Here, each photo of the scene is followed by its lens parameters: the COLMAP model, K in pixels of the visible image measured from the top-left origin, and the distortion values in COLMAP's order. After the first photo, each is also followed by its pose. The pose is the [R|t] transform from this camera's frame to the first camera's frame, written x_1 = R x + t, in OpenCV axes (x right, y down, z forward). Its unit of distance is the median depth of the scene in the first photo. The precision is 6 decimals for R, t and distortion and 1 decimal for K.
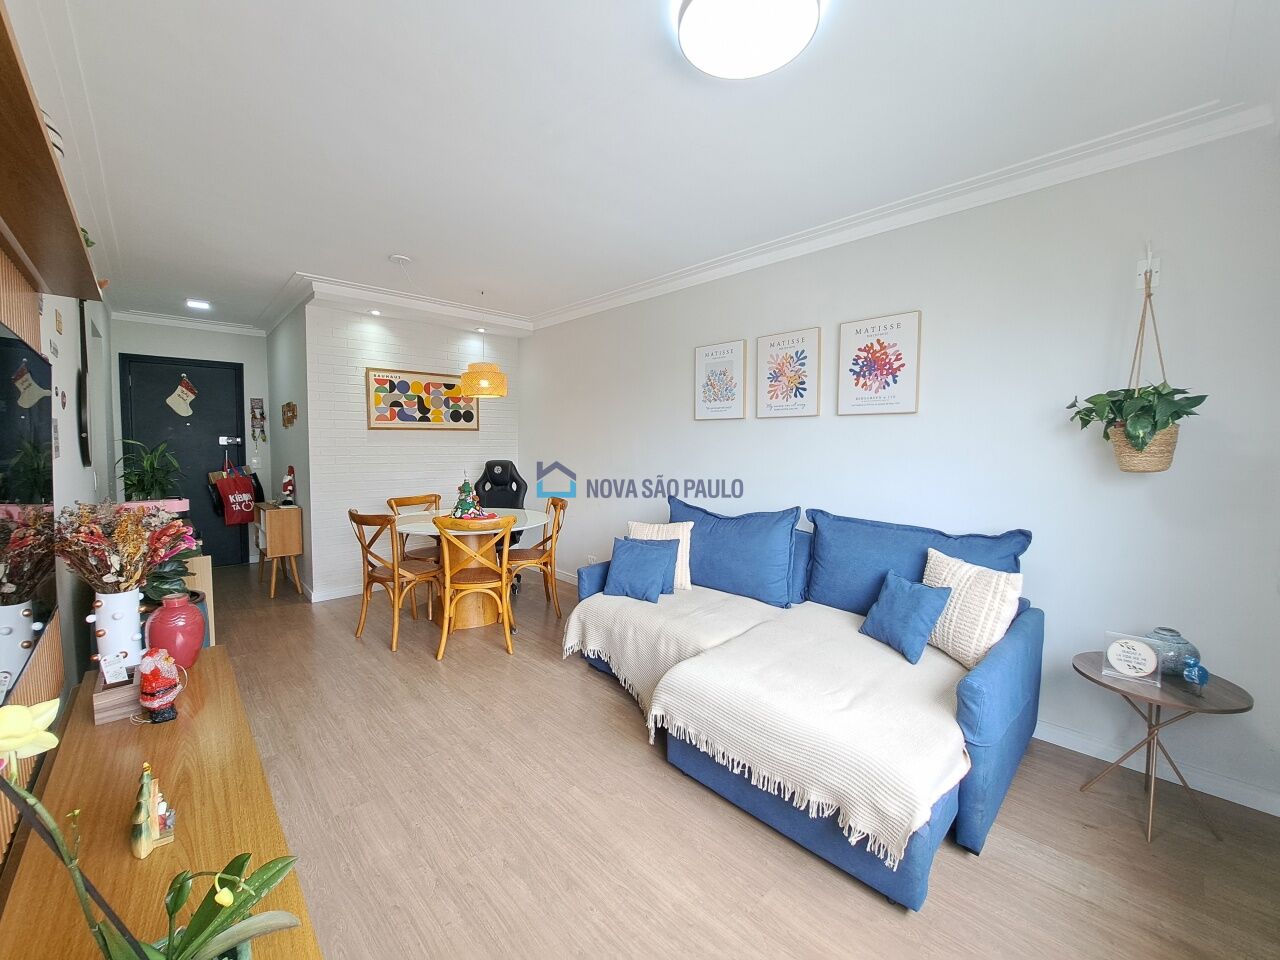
lens RADIAL K [[512.8, 0, 637.5], [0, 512.8, 472.3], [0, 0, 1]] dist [-0.019961, -0.000454]
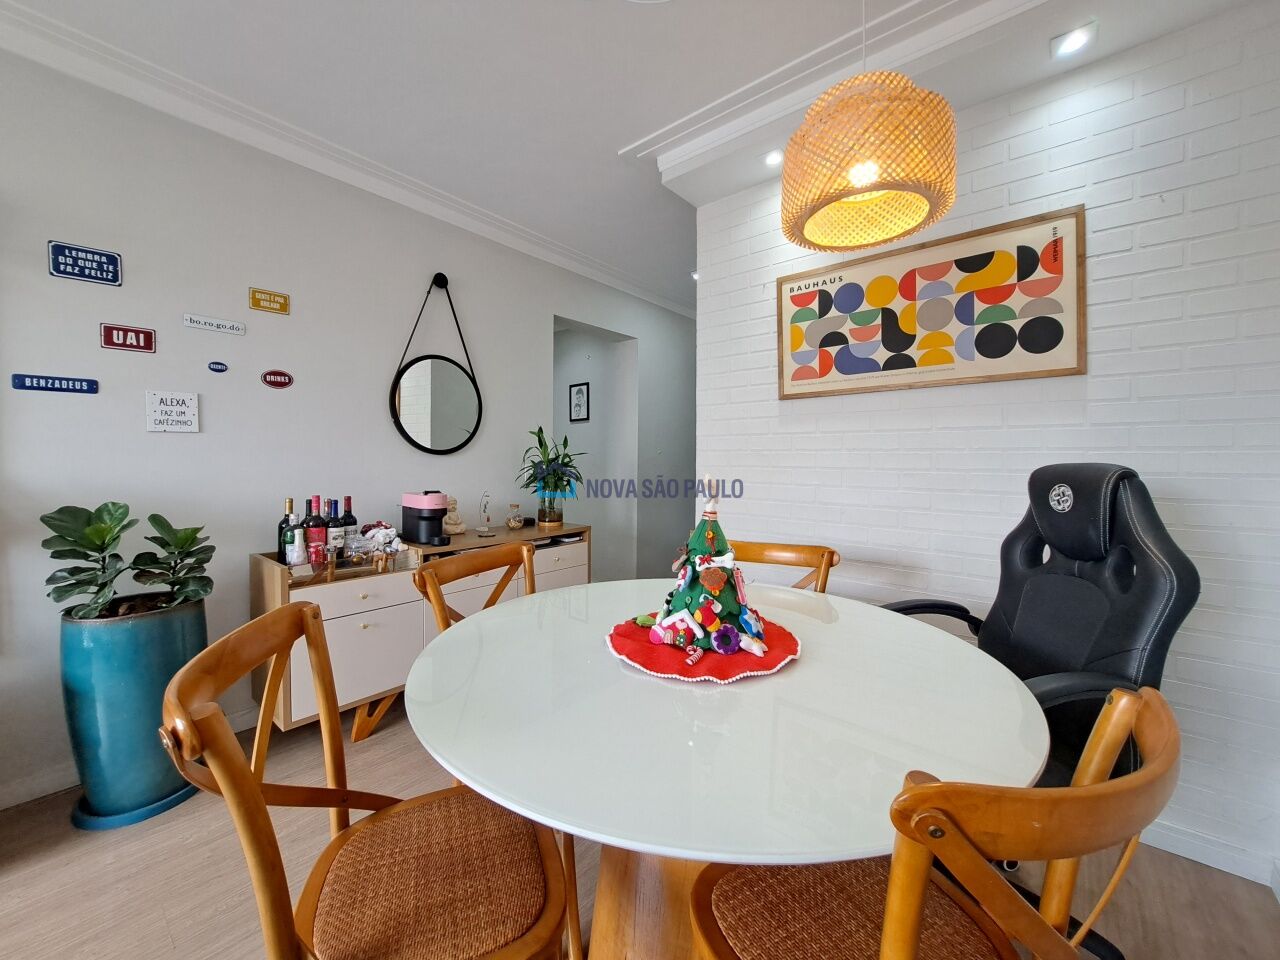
lens RADIAL K [[512.8, 0, 637.5], [0, 512.8, 472.3], [0, 0, 1]] dist [-0.019961, -0.000454]
pose [[0.103421, 0.022768, -0.994377, -0.029079], [-0.053118, 0.998438, 0.017337, -0.011964], [0.993218, 0.051026, 0.104469, 0.755280]]
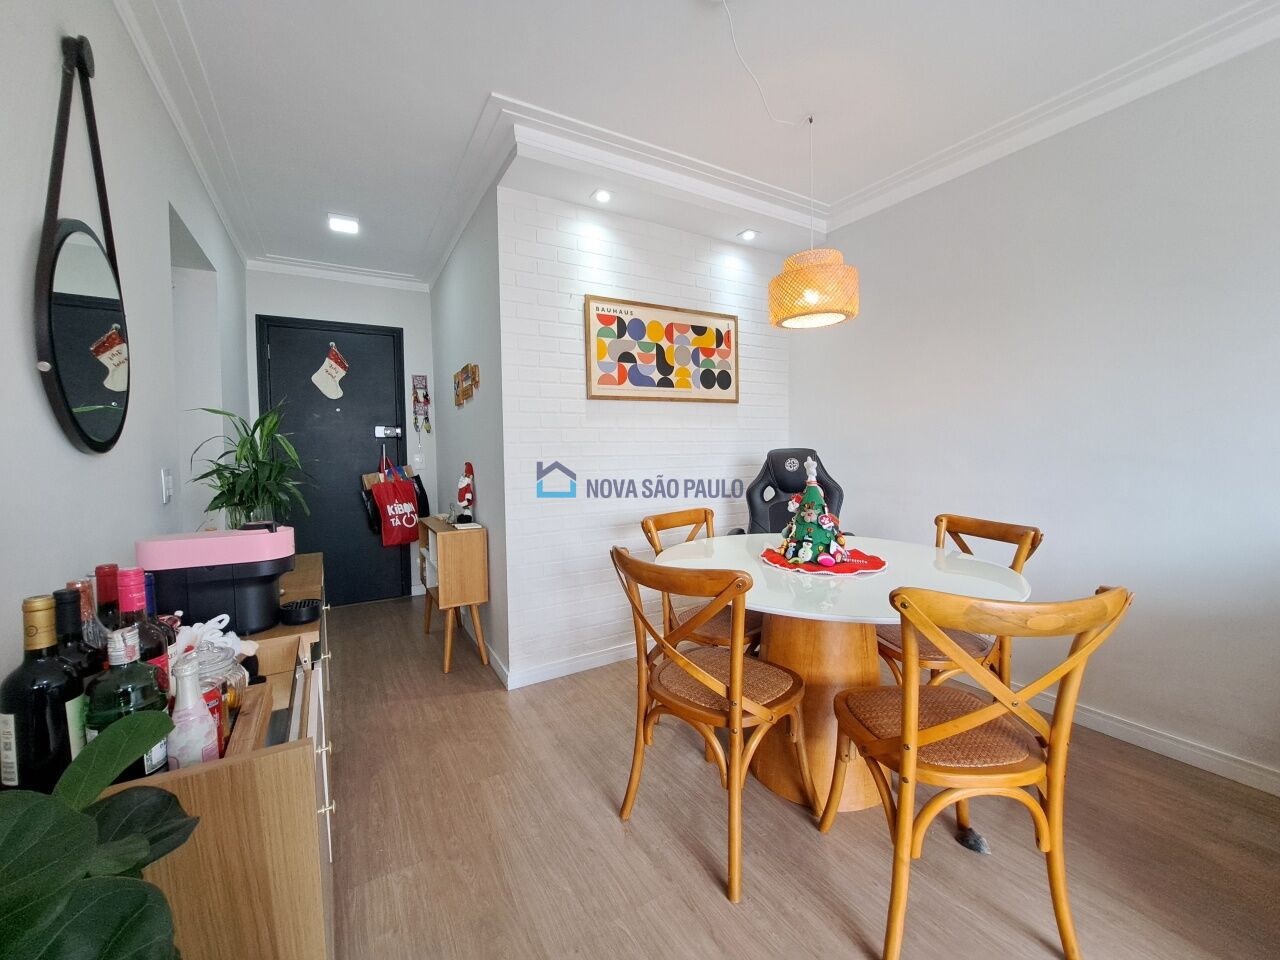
lens RADIAL K [[512.8, 0, 637.5], [0, 512.8, 472.3], [0, 0, 1]] dist [-0.019961, -0.000454]
pose [[0.973348, -0.010309, -0.229102, -0.311894], [0.008636, 0.999928, -0.008302, 0.007246], [0.229172, 0.006102, 0.973367, 0.398696]]
